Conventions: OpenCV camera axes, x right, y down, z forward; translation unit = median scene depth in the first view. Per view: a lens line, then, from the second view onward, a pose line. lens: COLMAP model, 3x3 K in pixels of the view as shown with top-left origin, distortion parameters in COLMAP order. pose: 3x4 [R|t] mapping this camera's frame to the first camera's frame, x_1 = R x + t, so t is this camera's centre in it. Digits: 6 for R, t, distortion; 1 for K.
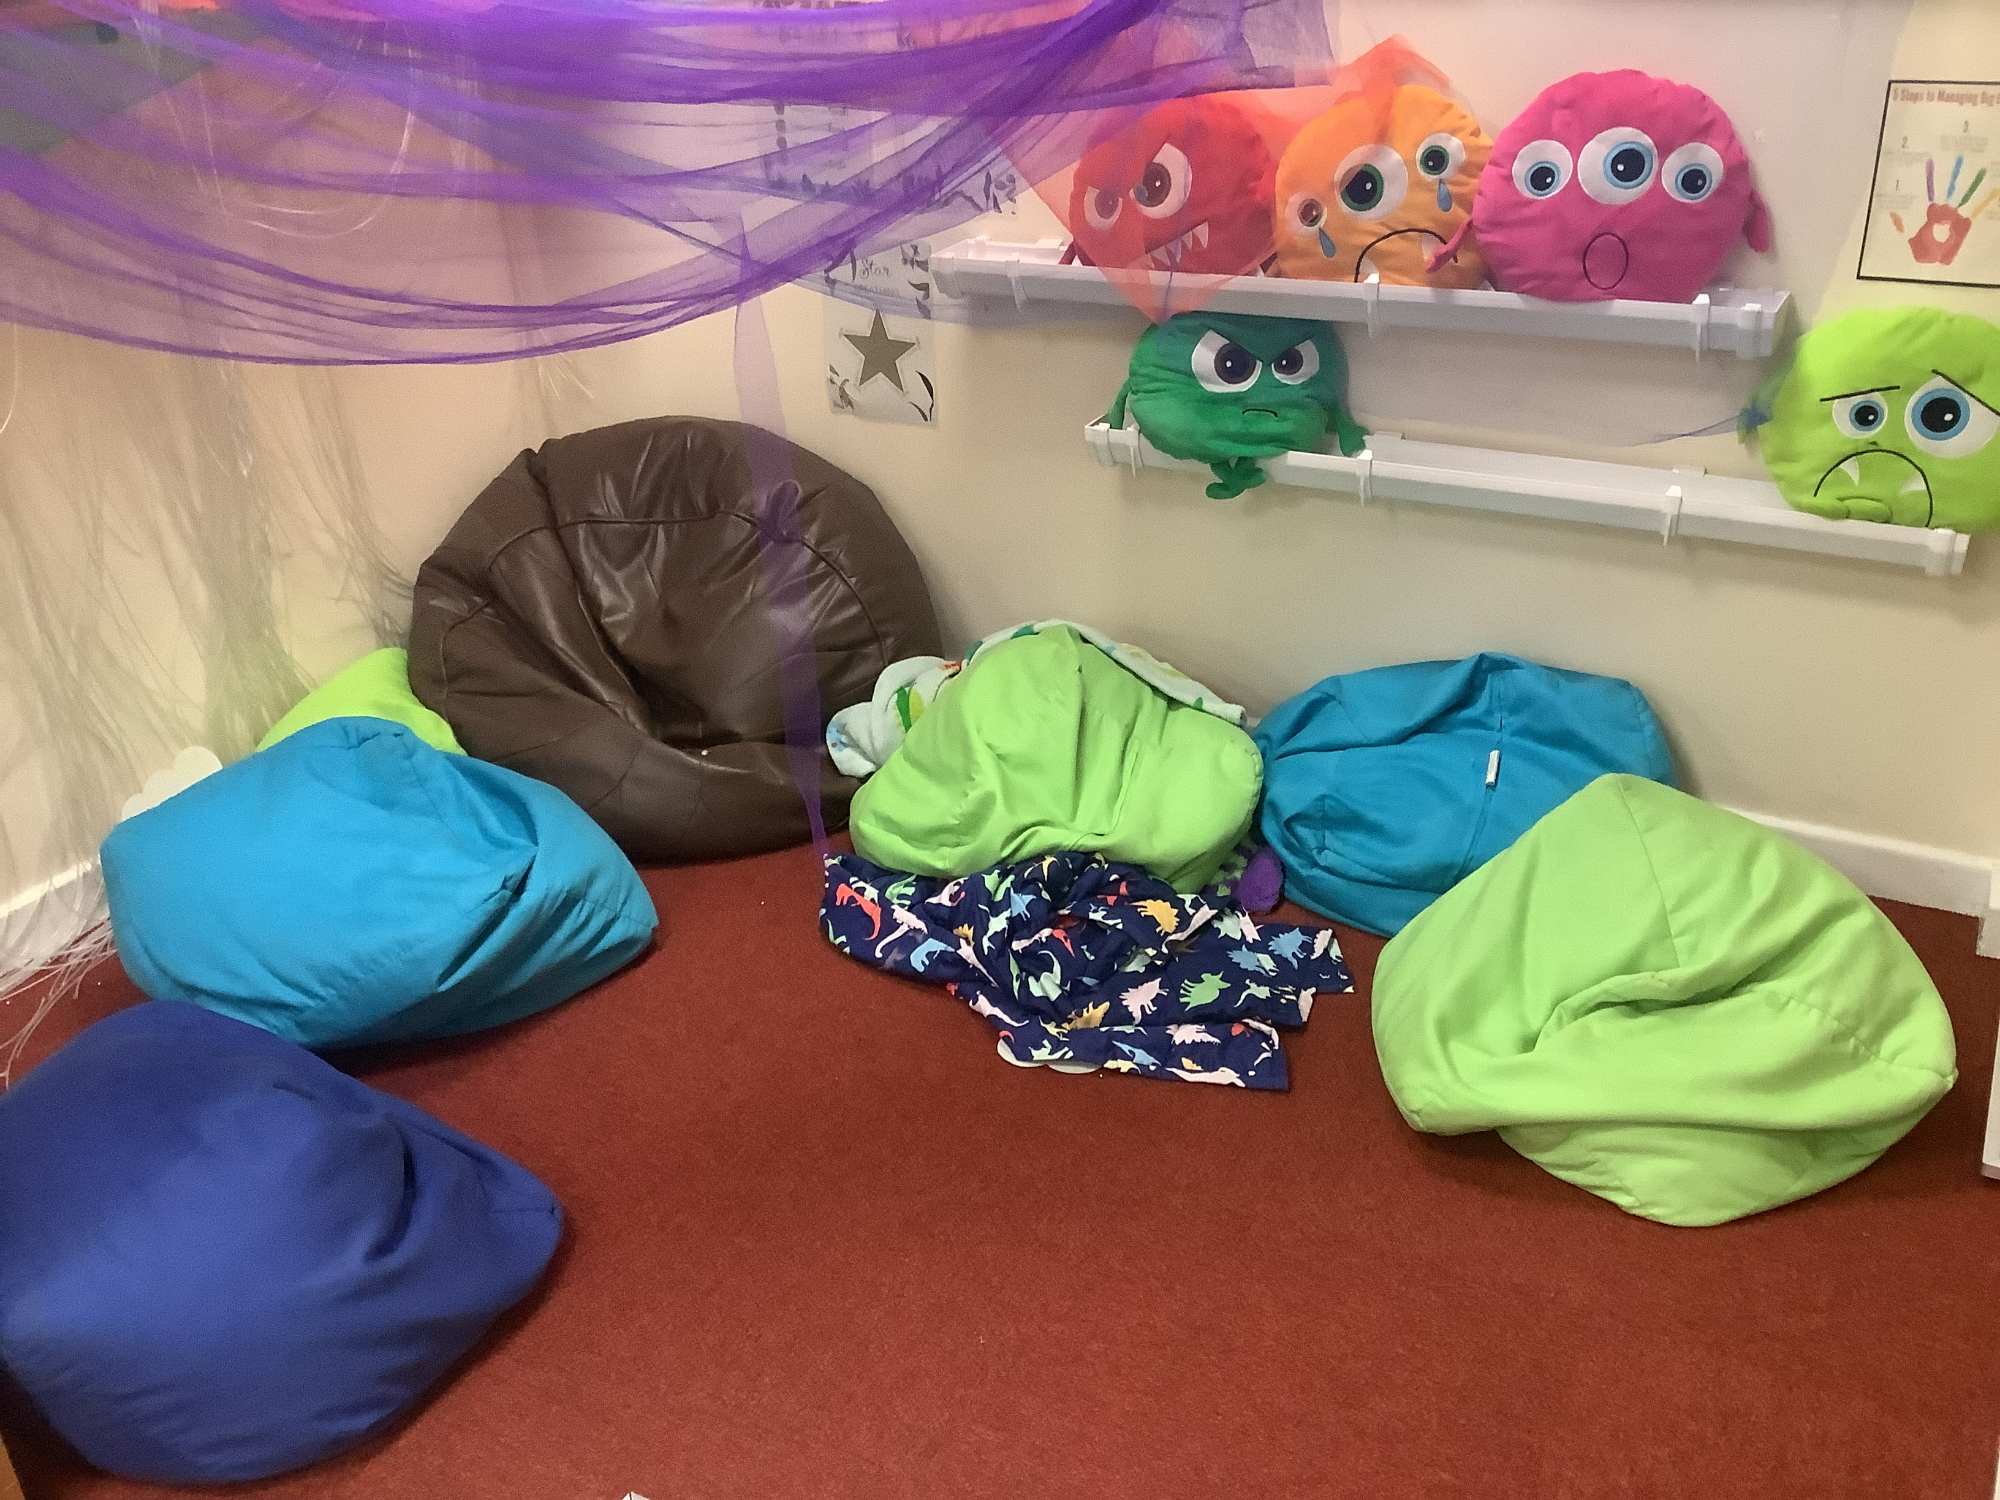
lens RADIAL K [[1622.7, 0, 1000.0], [0, 1622.7, 750.0], [0, 0, 1]] dist [-0.061862, 0.001459]
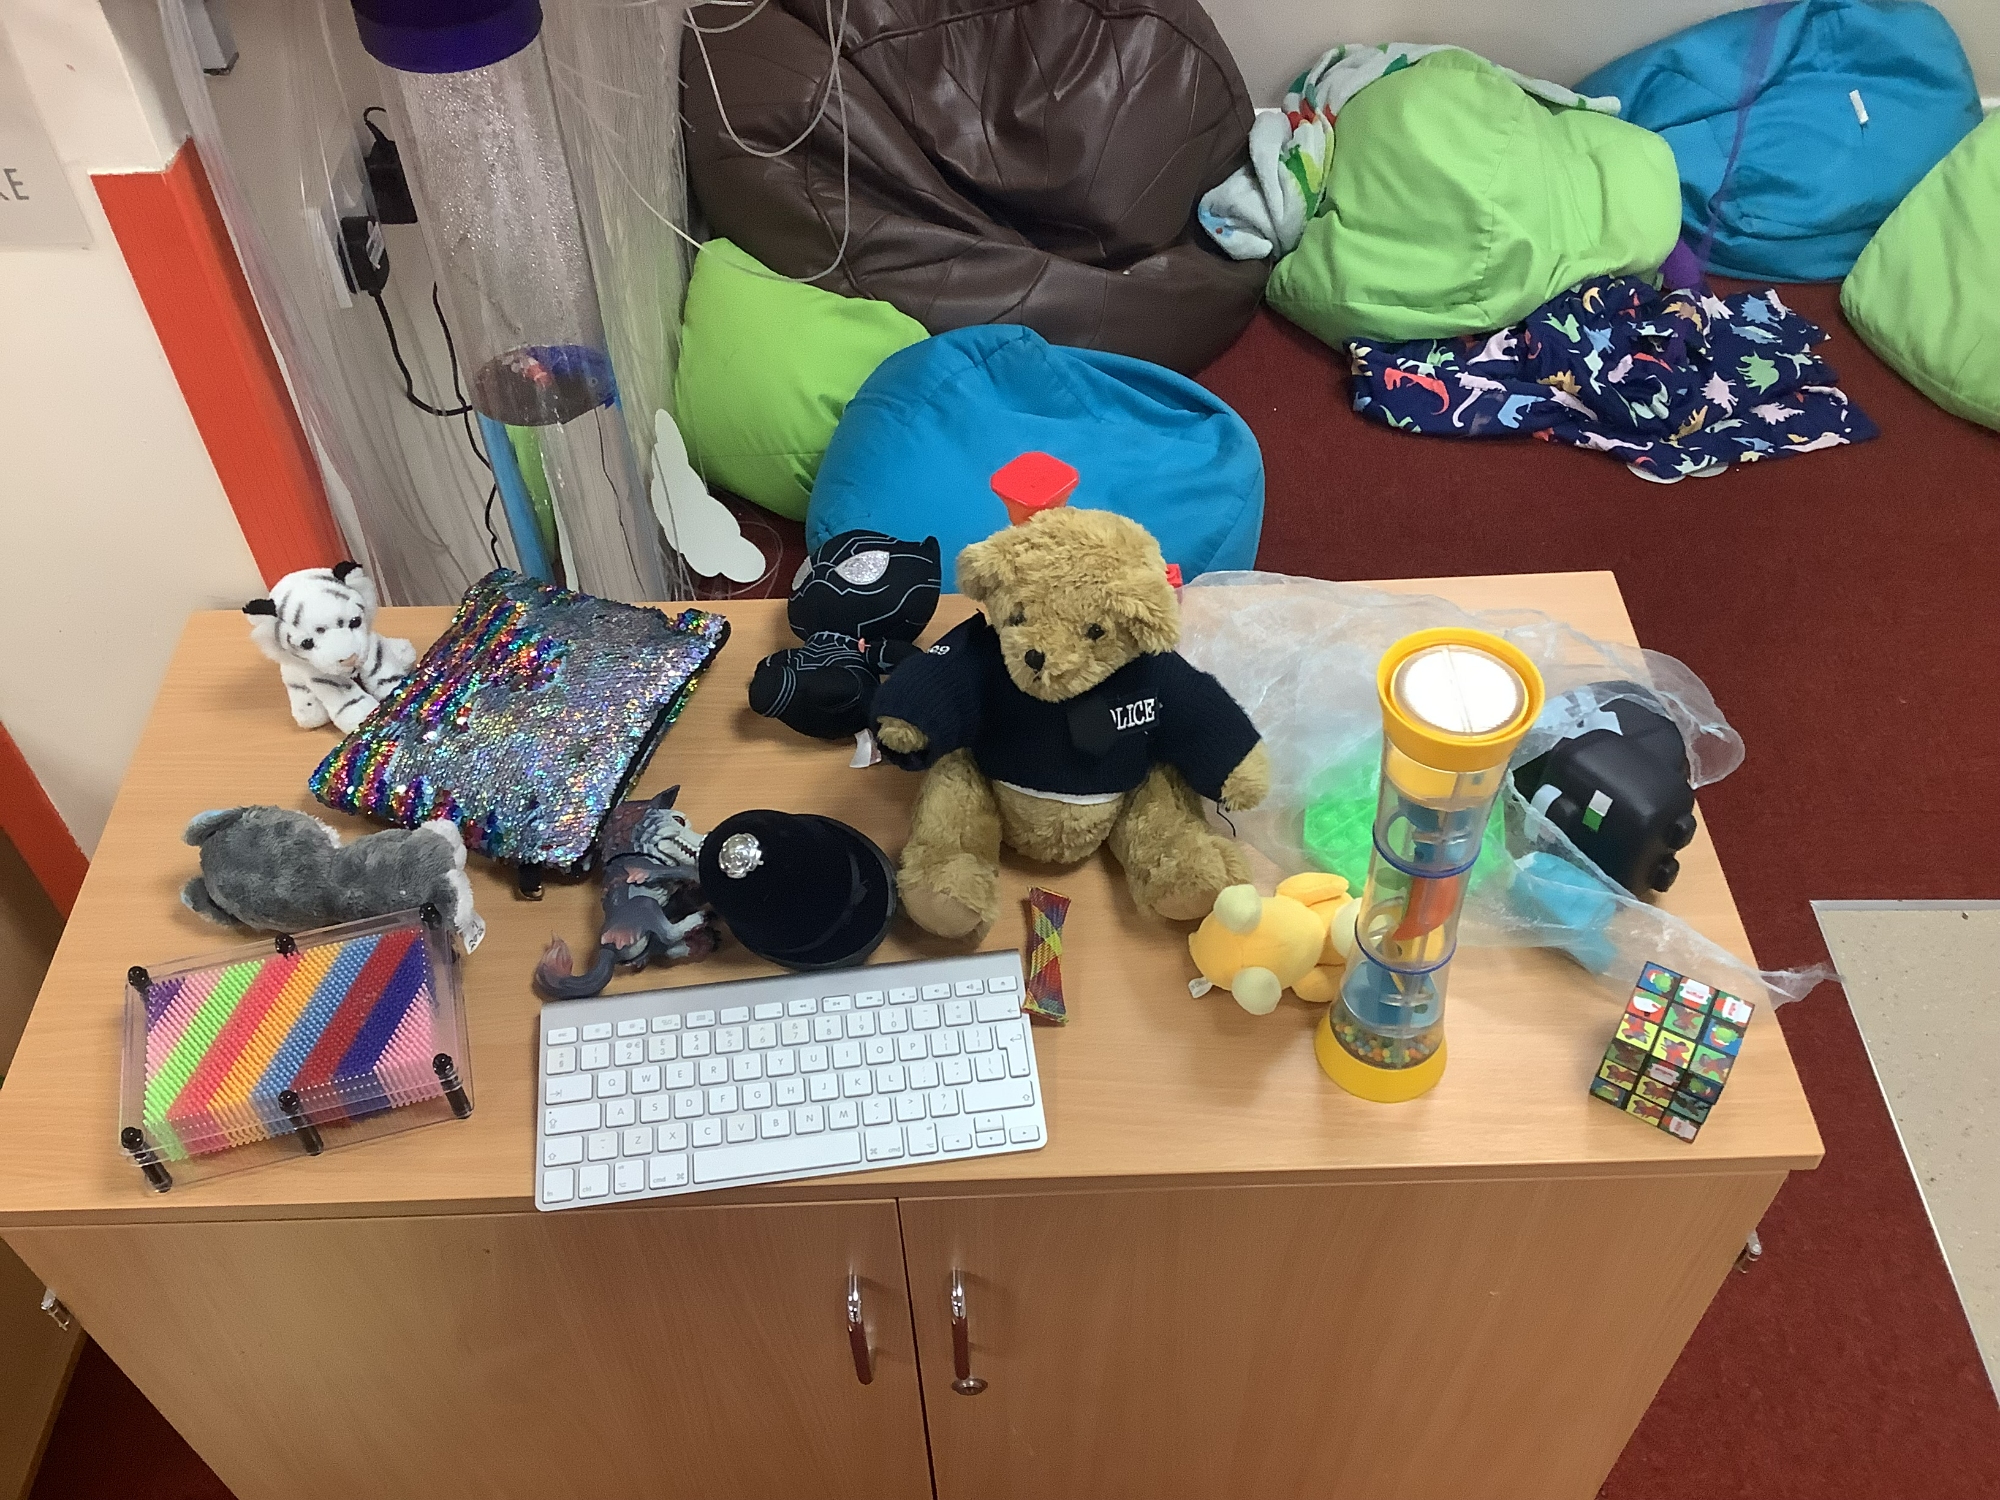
lens RADIAL K [[1622.7, 0, 1000.0], [0, 1622.7, 750.0], [0, 0, 1]] dist [-0.061862, 0.001459]
pose [[0.897850, -0.347870, 0.269911, -0.696366], [0.222820, 0.887706, 0.402901, -0.171591], [-0.379759, -0.301604, 0.874539, 0.146253]]
